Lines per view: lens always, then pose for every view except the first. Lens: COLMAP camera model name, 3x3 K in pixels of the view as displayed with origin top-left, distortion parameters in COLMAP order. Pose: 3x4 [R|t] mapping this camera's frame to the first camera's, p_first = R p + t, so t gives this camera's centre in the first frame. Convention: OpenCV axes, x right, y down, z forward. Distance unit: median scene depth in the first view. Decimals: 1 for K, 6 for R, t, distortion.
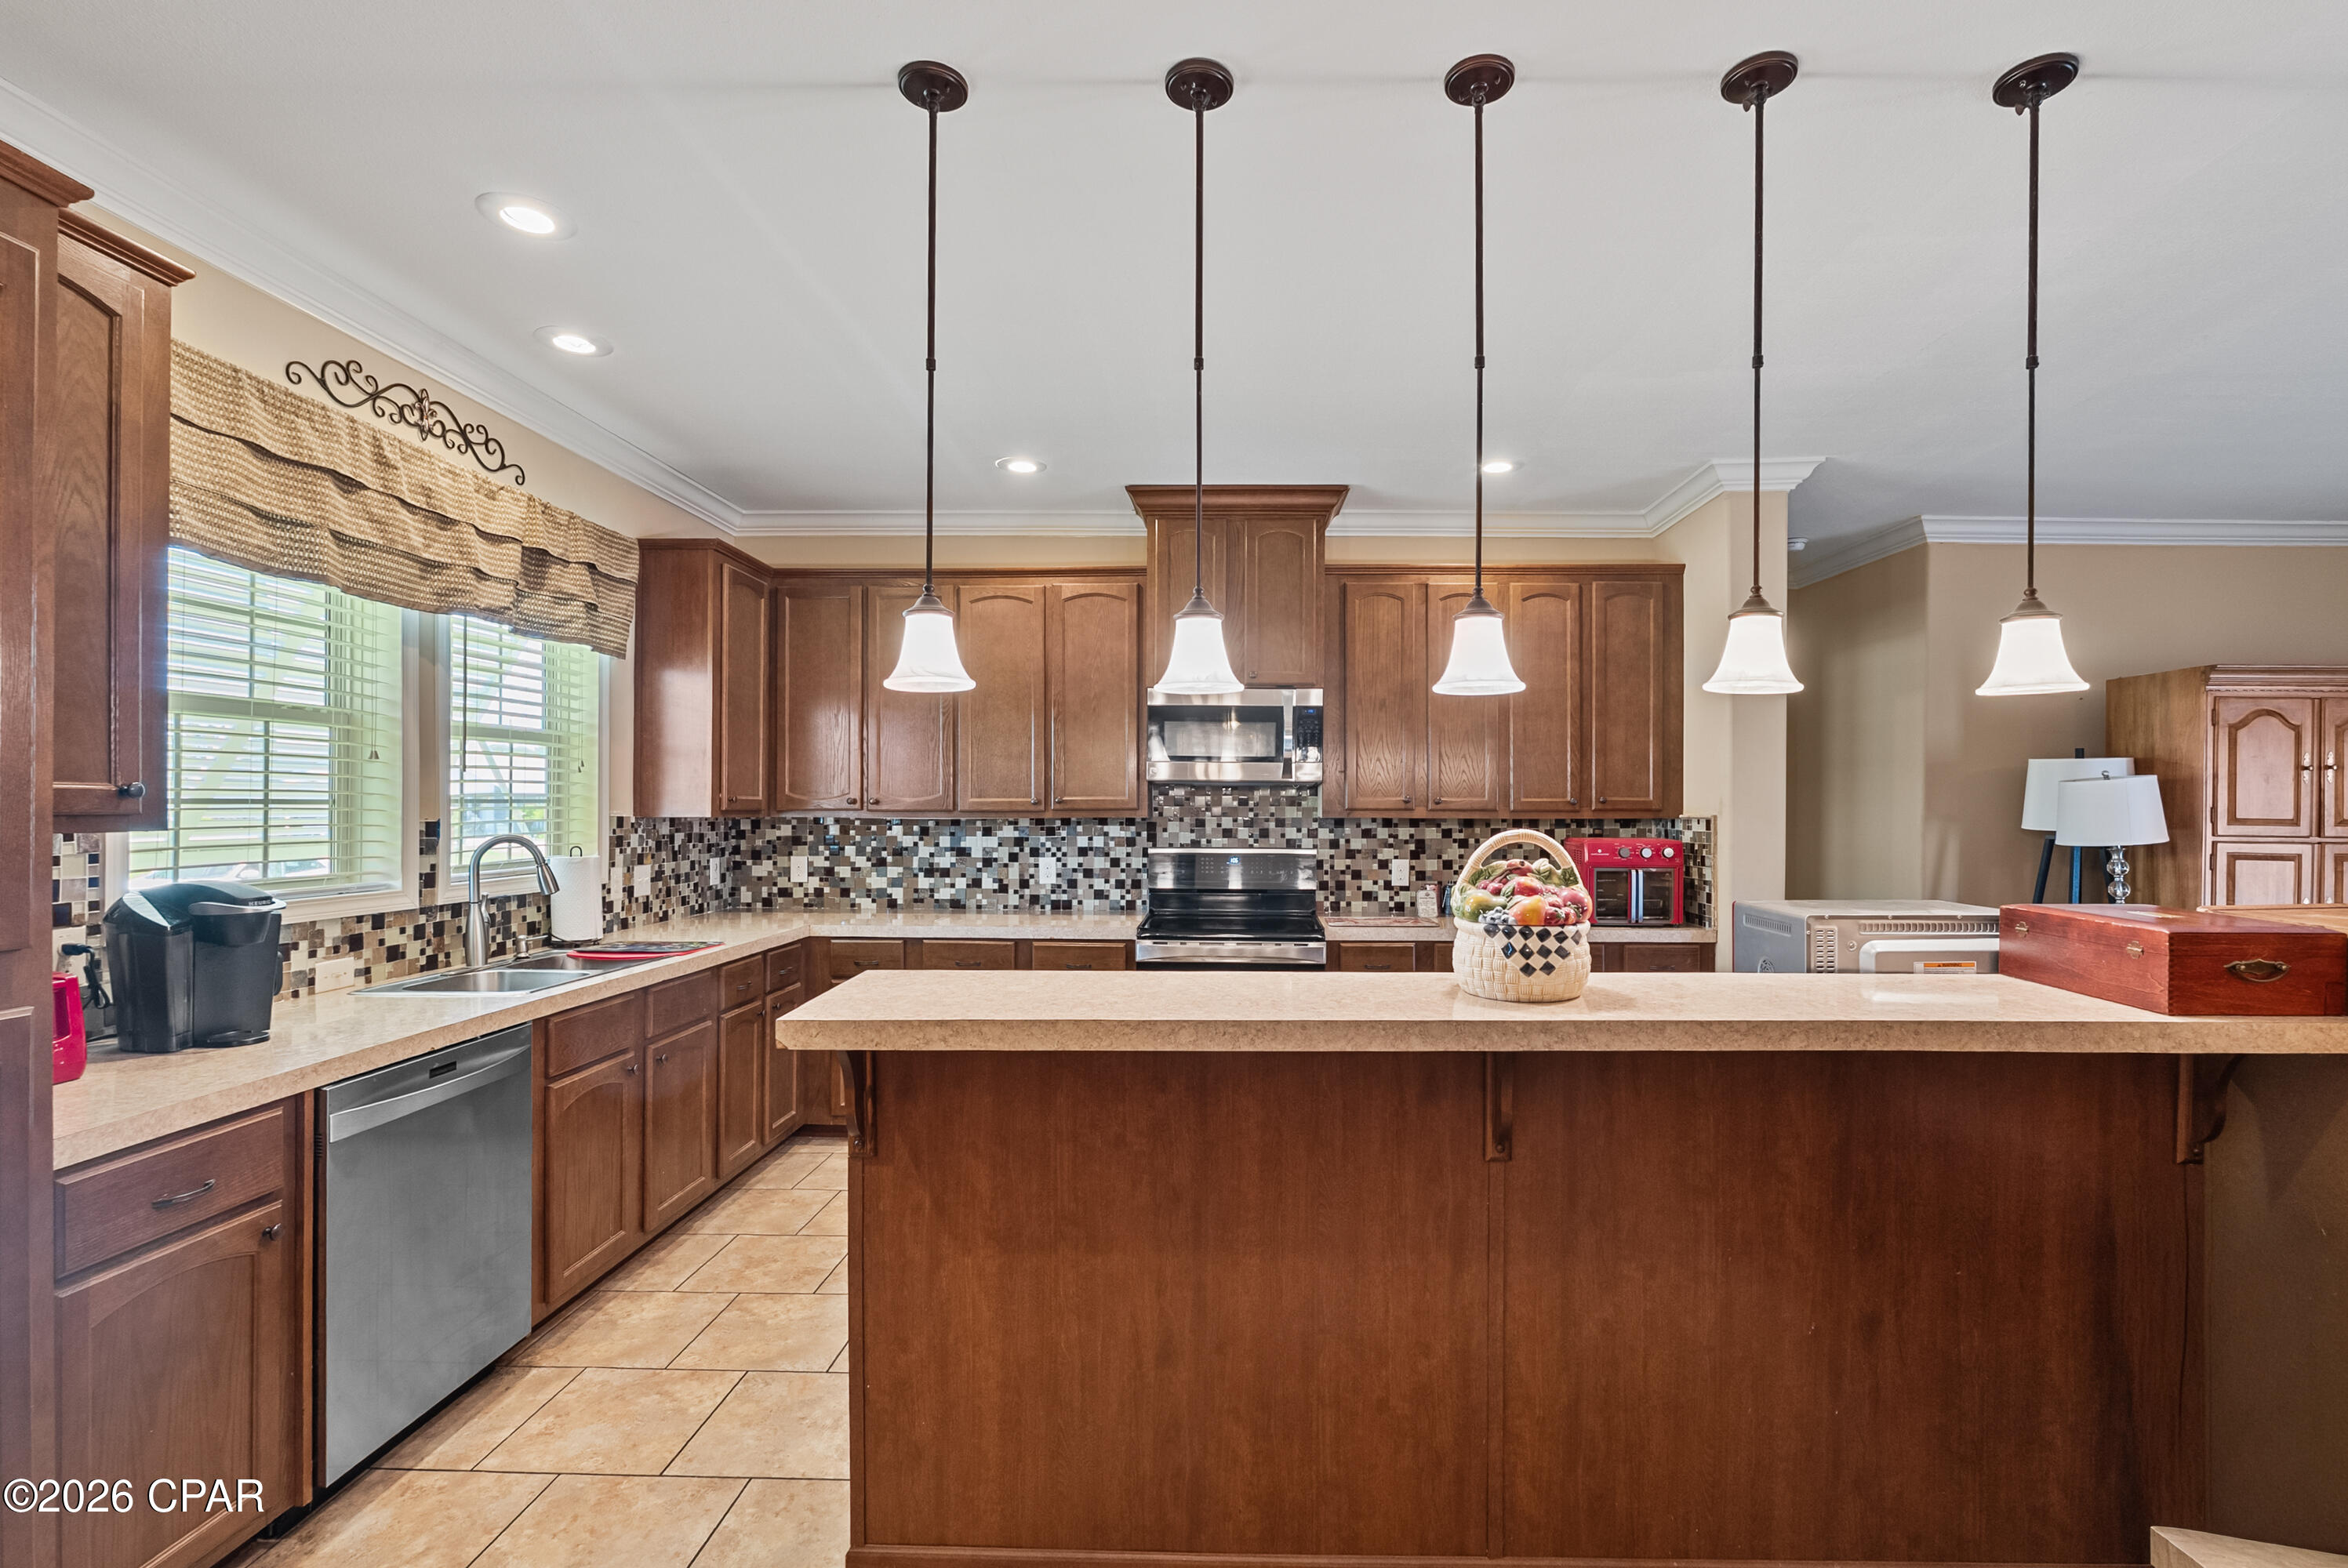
lens RADIAL K [[1043.0, 0, 1212.9], [0, 1043.0, 791.0], [0, 0, 1]] dist [-0.000111, 0.000104]
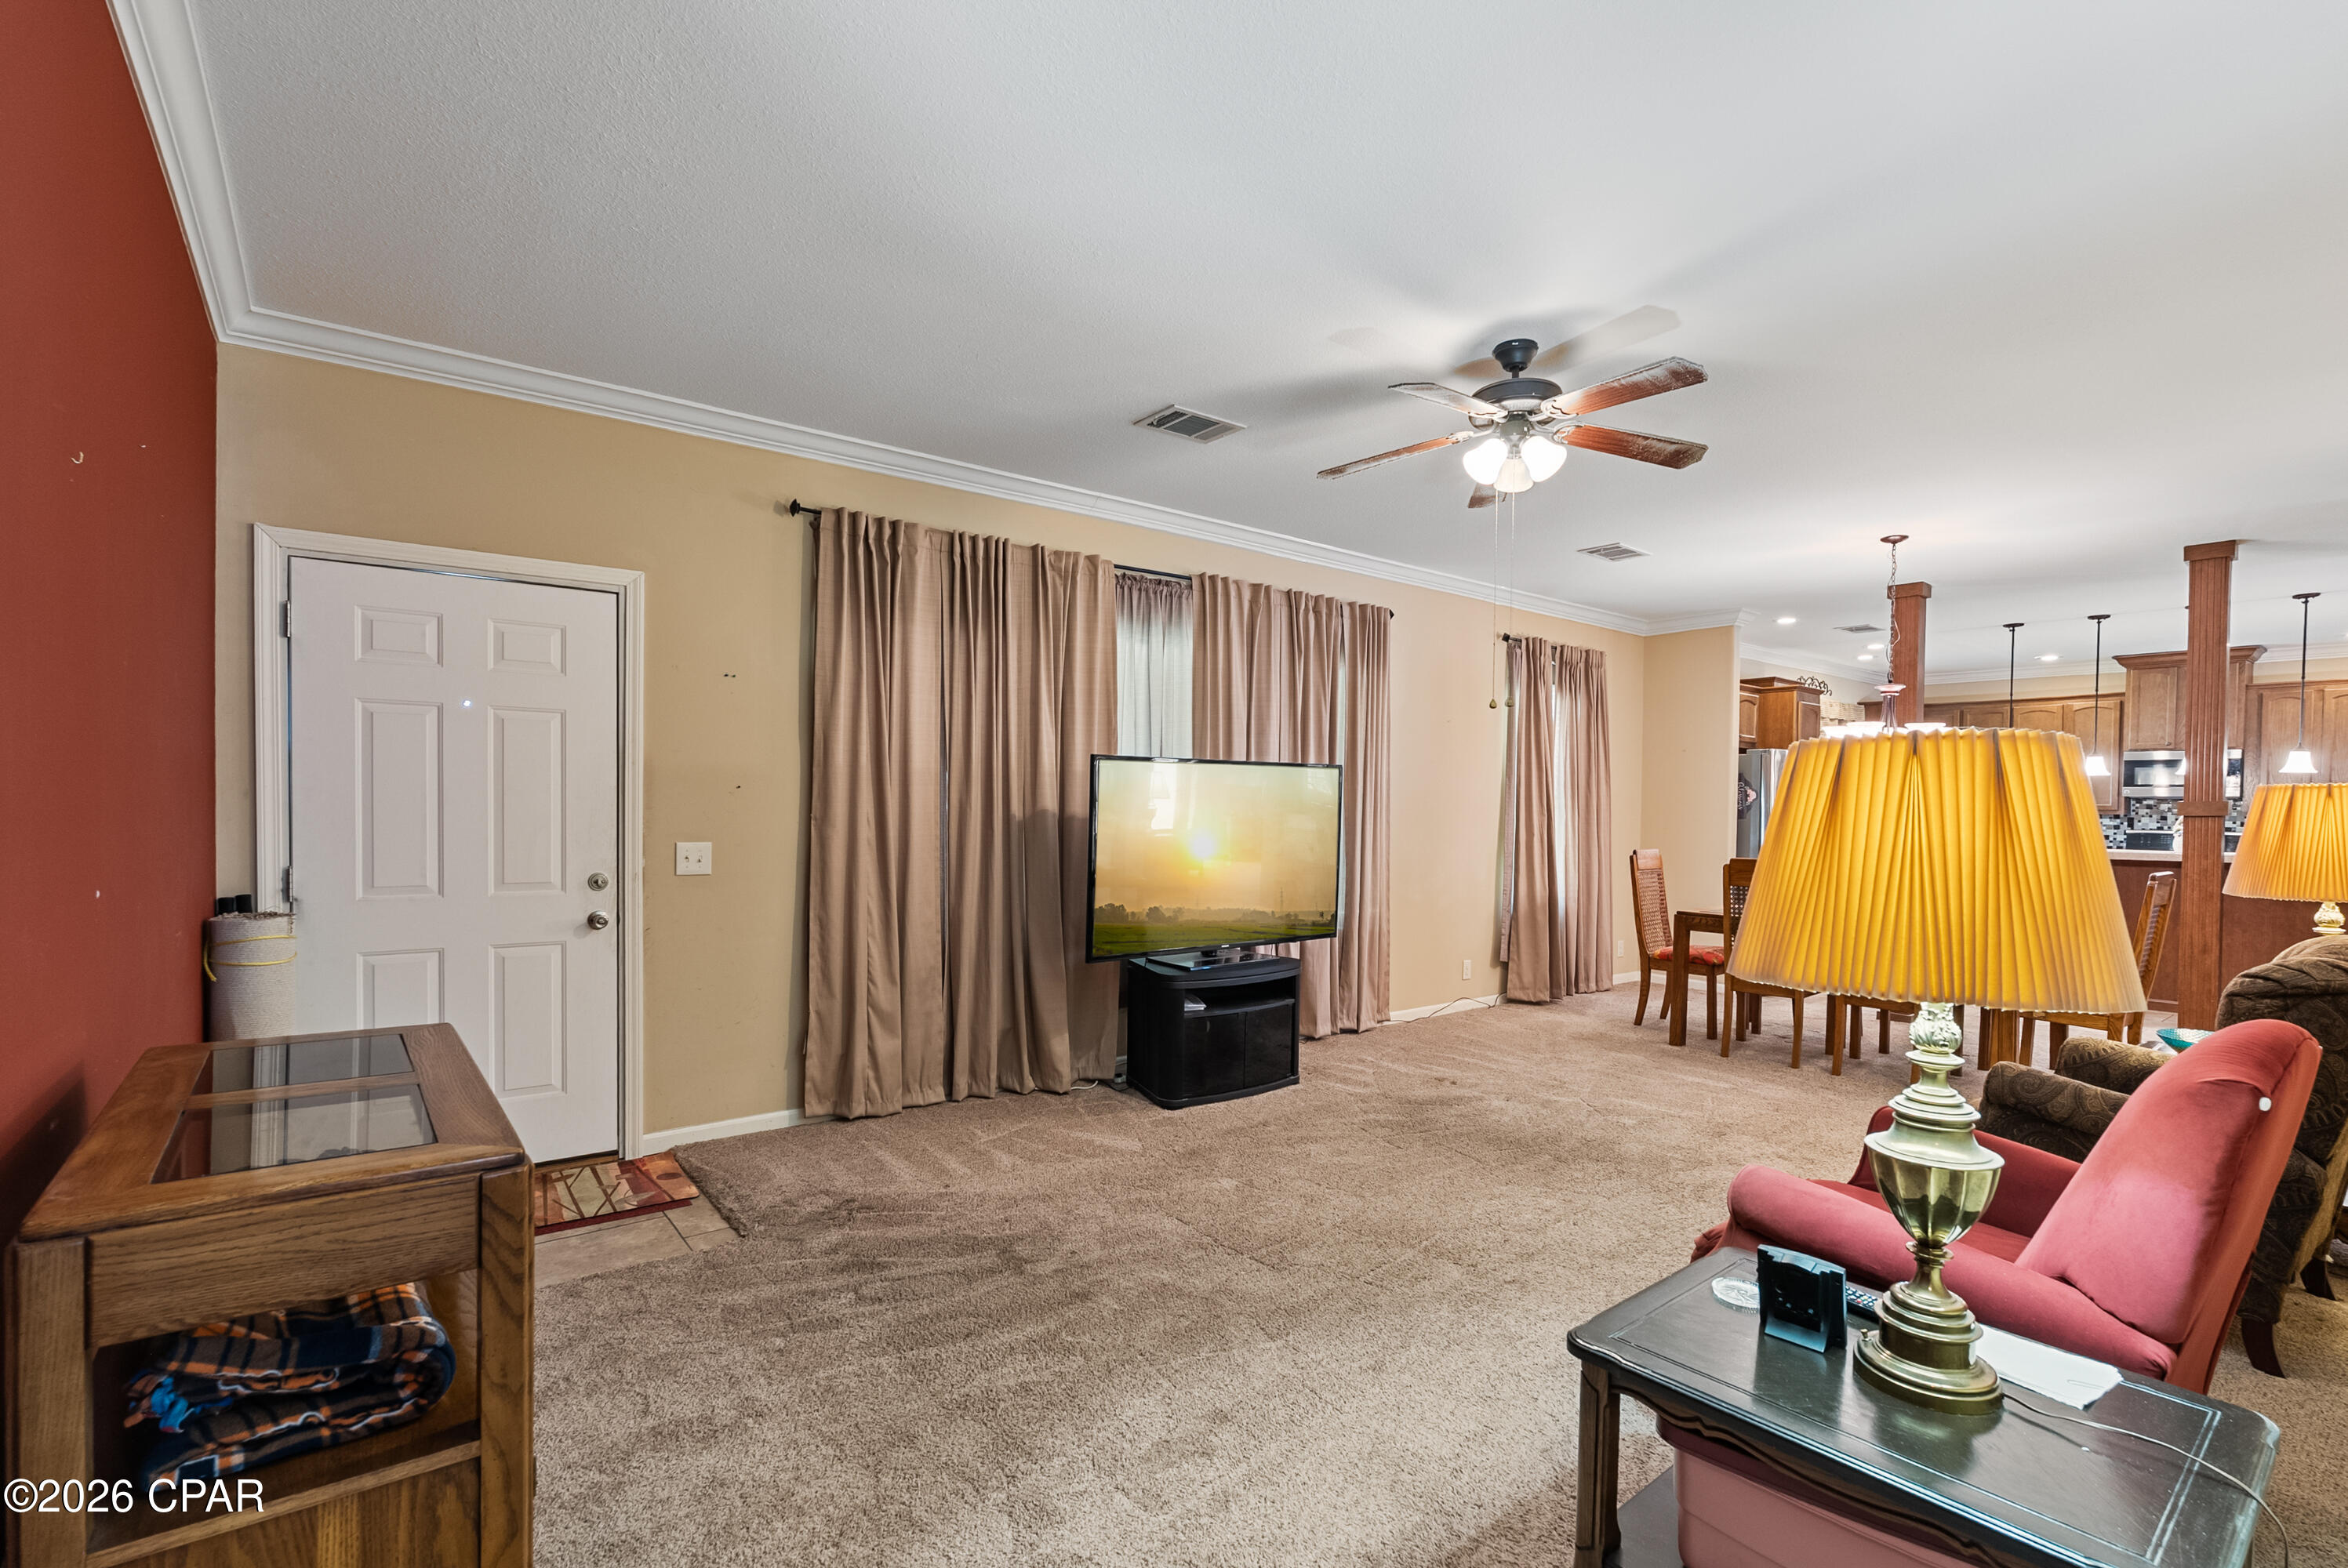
lens RADIAL K [[1046.7, 0, 1173.5], [0, 1046.7, 813.2], [0, 0, 1]] dist [-0.000303, 0.000174]
pose [[0.631751, 0.005514, -0.775152, 0.332958], [-0.000552, 0.999978, 0.006663, 0.009755], [0.775171, -0.003781, 0.631740, -1.656690]]
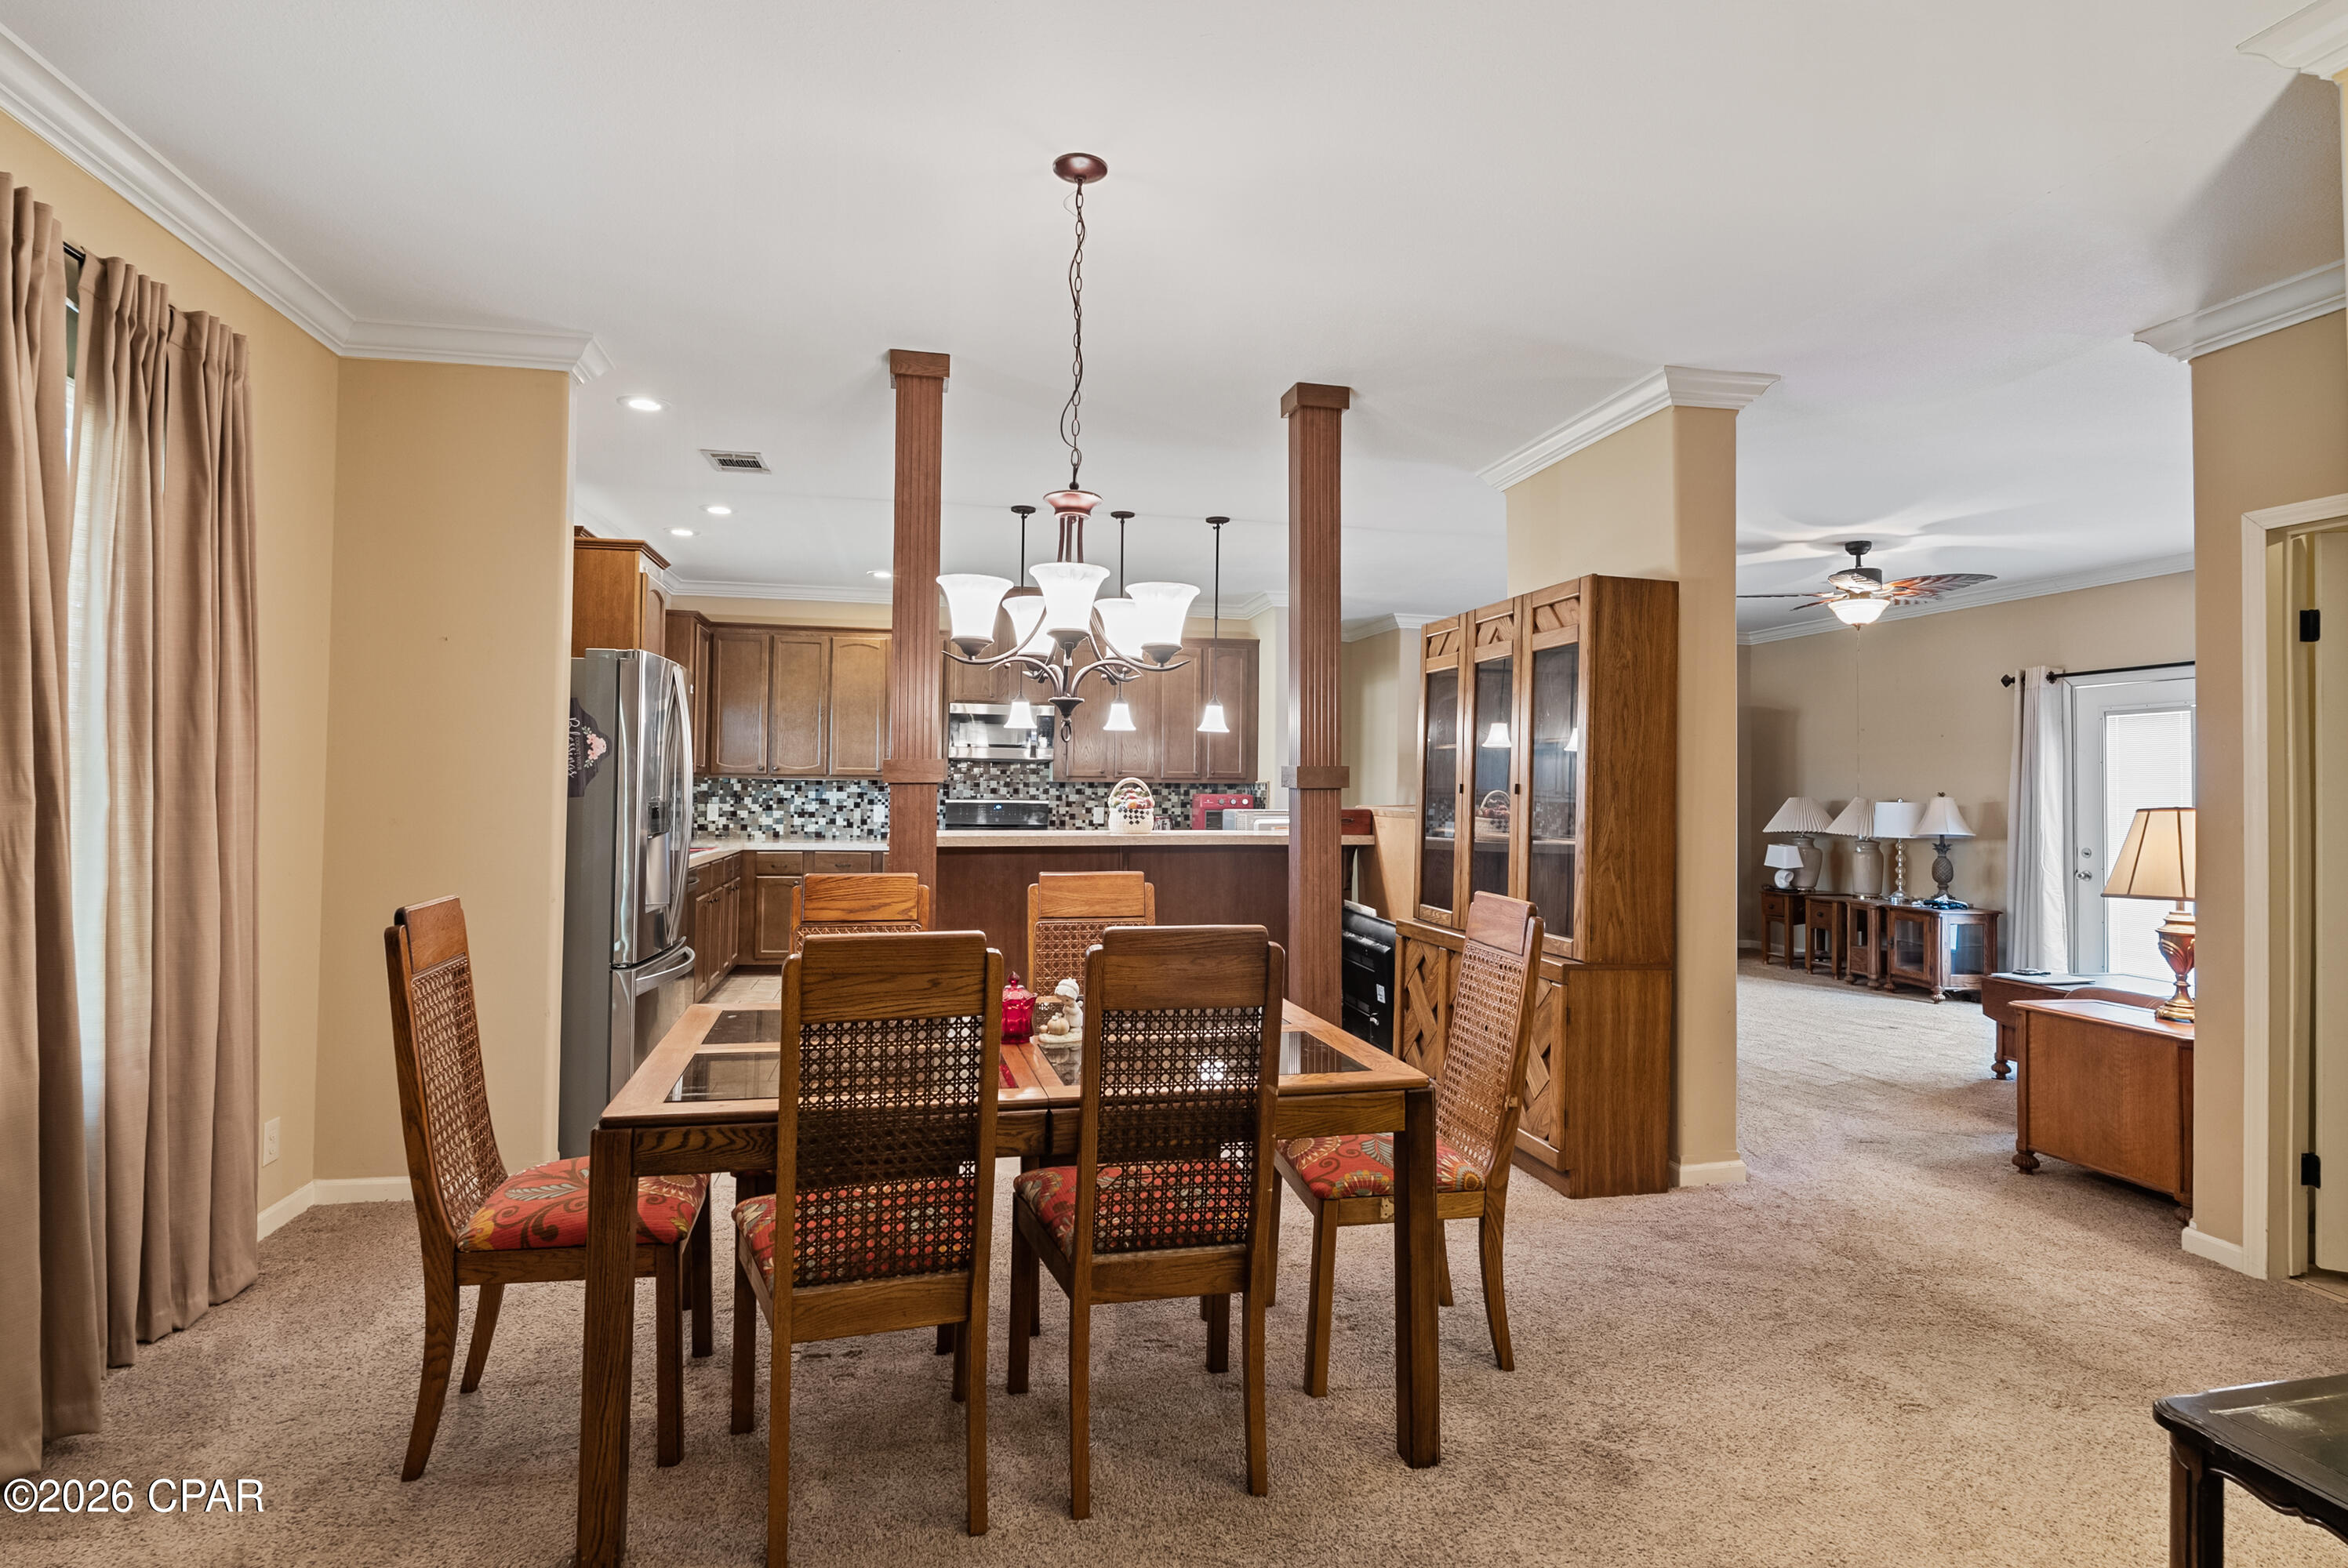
lens RADIAL K [[1215.1, 0, 1178.9], [0, 1215.1, 757.1], [0, 0, 1]] dist [-0.004522, -0.001195]
pose [[0.973542, 0.013486, 0.228112, -0.137174], [-0.011347, 0.999878, -0.010688, 0.005032], [-0.228228, 0.007817, 0.973576, -0.904485]]
